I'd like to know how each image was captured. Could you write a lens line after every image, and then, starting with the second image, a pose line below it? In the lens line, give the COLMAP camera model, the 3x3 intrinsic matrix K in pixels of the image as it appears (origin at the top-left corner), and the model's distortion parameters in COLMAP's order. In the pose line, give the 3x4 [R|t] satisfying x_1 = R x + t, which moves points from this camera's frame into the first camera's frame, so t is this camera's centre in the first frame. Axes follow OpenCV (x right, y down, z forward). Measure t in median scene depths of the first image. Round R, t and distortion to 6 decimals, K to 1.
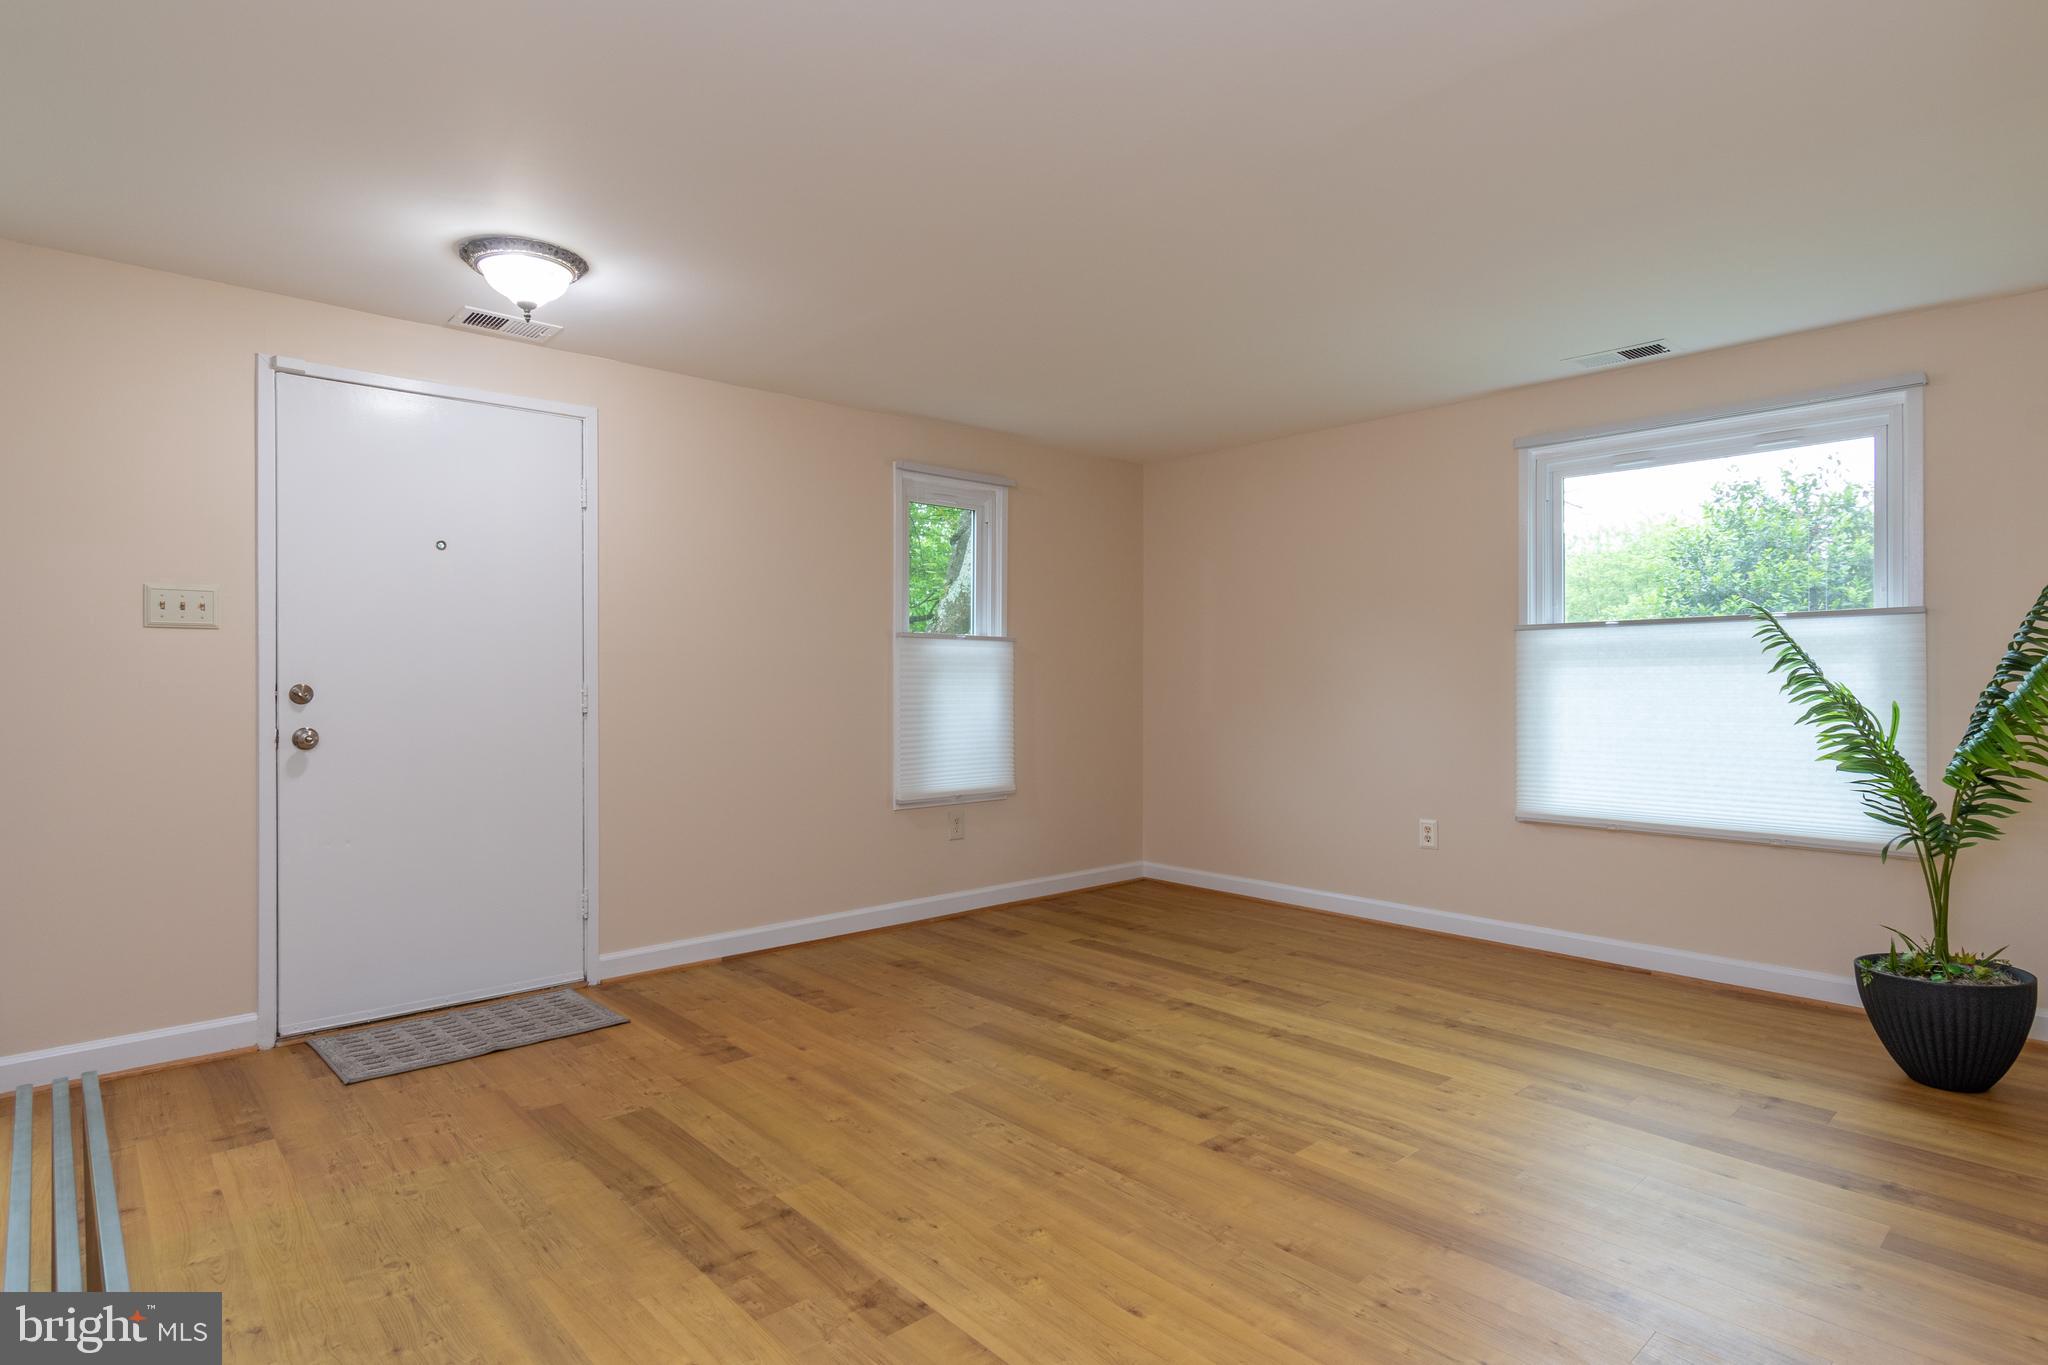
lens RADIAL K [[1066.1, 0, 1024.0], [0, 1066.1, 682.5], [0, 0, 1]] dist [0.001472, 0.000180]
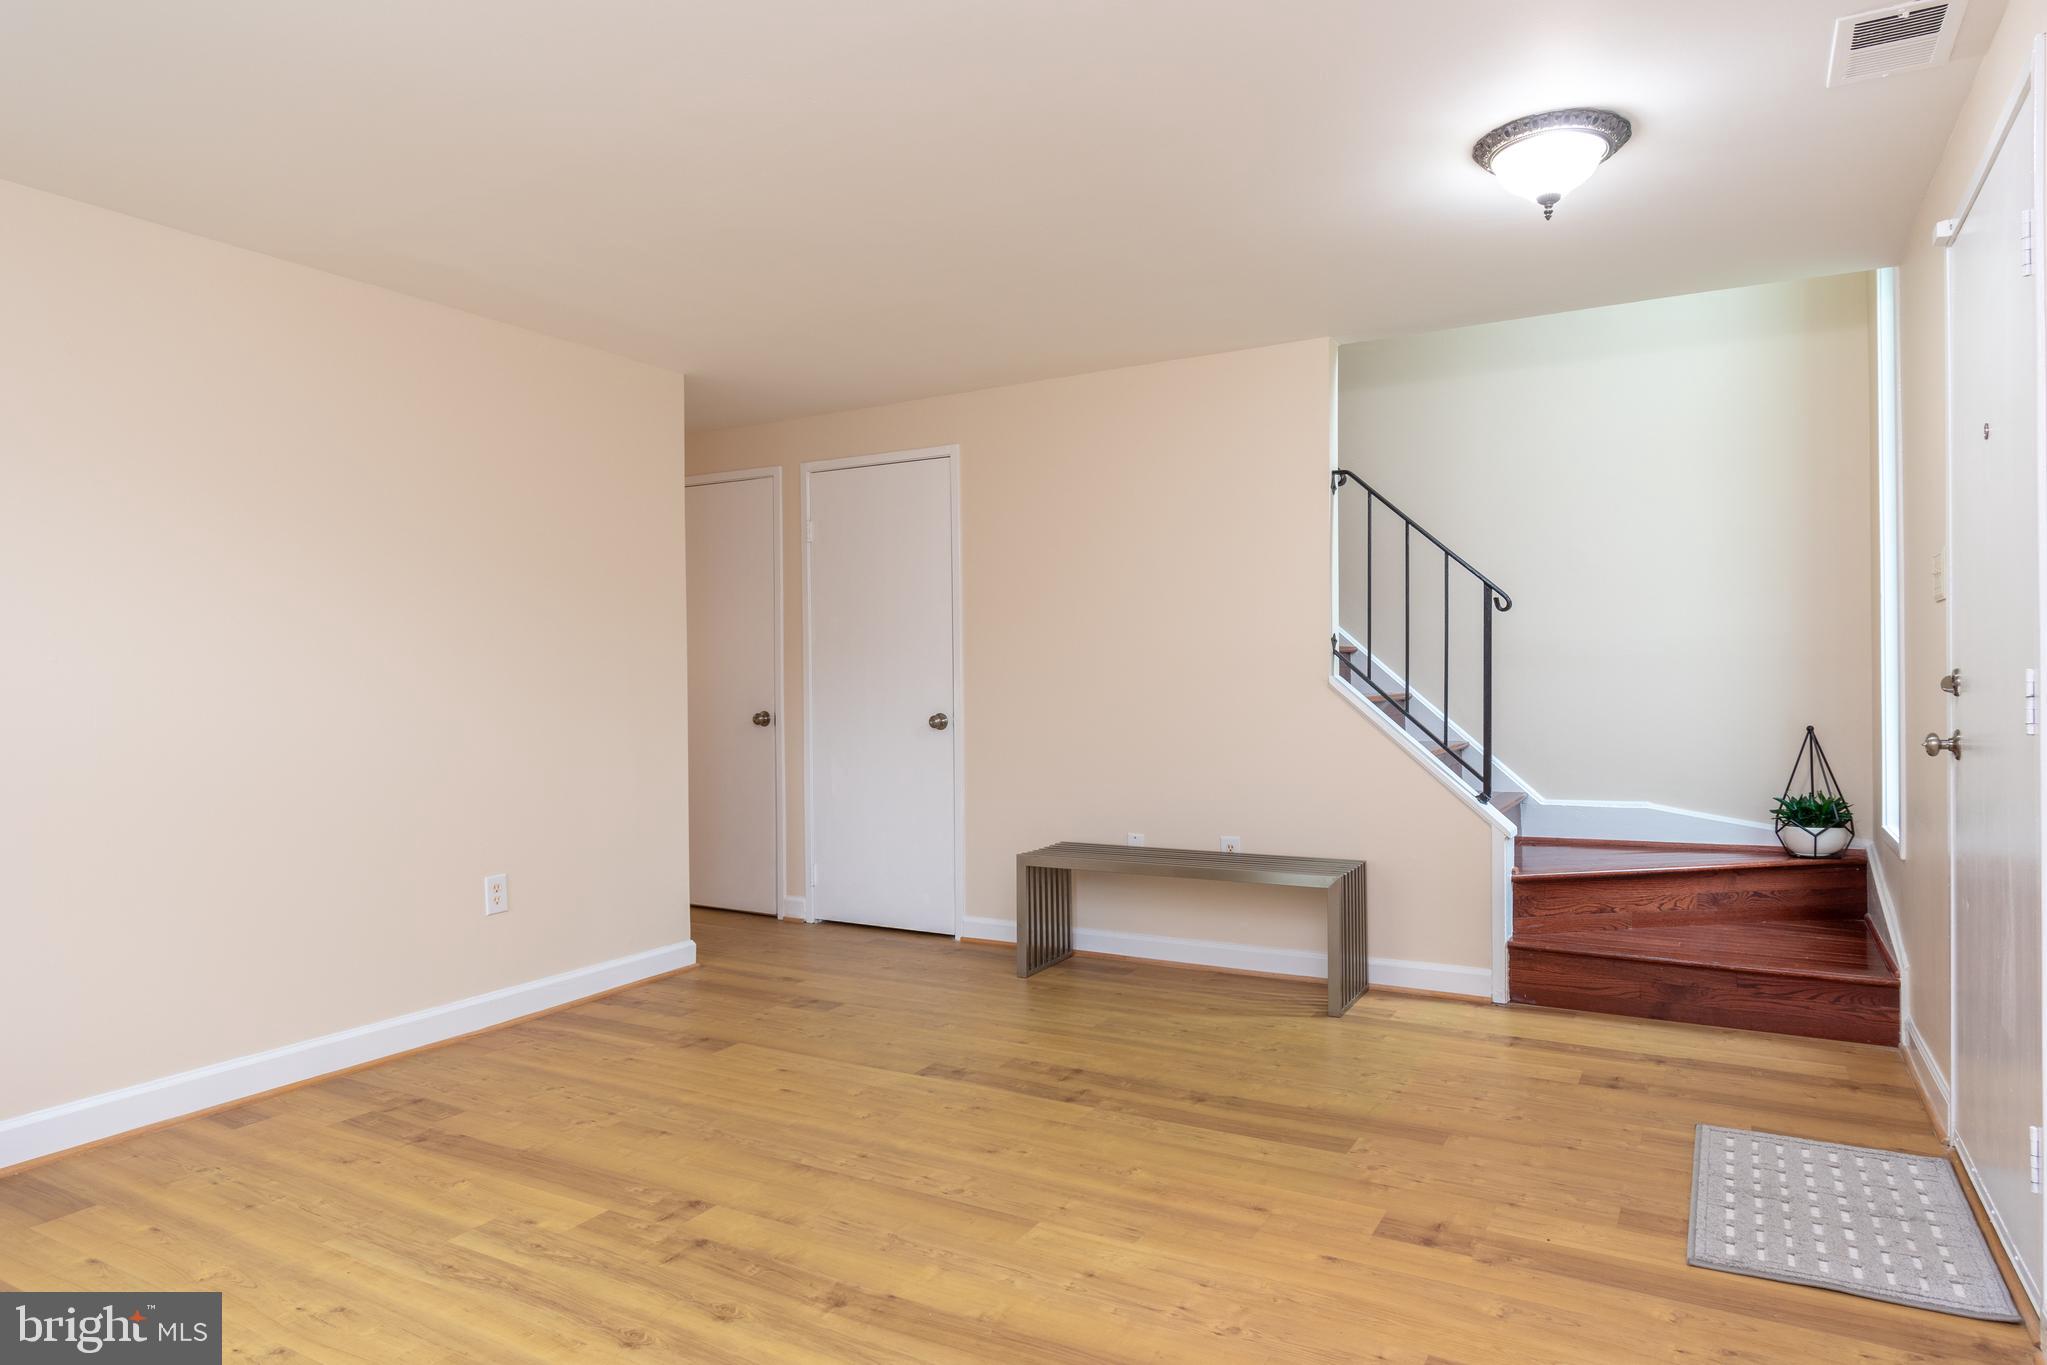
lens RADIAL K [[1221.8, 0, 1023.5], [0, 1221.8, 682.5], [0, 0, 1]] dist [-0.002044, 0.000712]
pose [[-0.953415, 0.013510, -0.301358, 0.216533], [0.011753, 0.999902, 0.007643, -0.003370], [0.301431, 0.003745, -0.953480, 2.007672]]
